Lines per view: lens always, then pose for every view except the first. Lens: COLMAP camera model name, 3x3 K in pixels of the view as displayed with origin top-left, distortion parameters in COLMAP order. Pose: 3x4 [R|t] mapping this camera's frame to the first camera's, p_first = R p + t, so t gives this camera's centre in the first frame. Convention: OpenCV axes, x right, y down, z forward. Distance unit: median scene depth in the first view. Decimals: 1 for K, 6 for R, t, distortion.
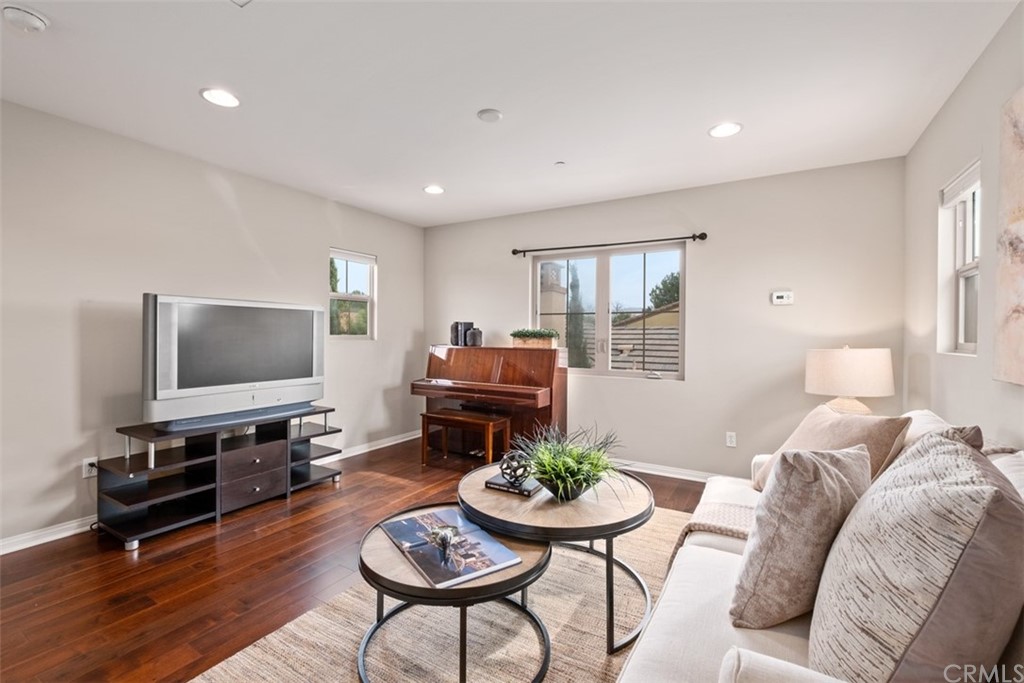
lens RADIAL K [[444.8, 0, 507.1], [0, 444.8, 340.1], [0, 0, 1]] dist [-0.001293, -0.000161]
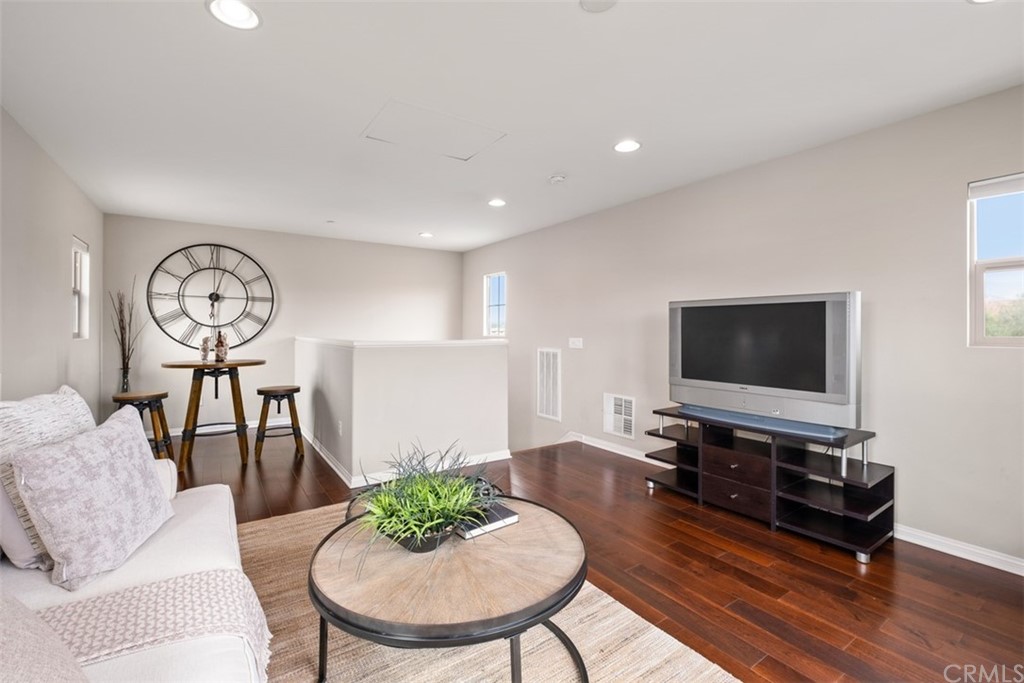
lens RADIAL K [[441.9, 0, 510.1], [0, 441.9, 314.0], [0, 0, 1]] dist [-0.002209, -0.000201]
pose [[-0.416826, -0.039698, -0.908119, 0.504727], [-0.017354, 0.999211, -0.035715, -0.012422], [0.908821, 0.000873, -0.417186, 0.950109]]
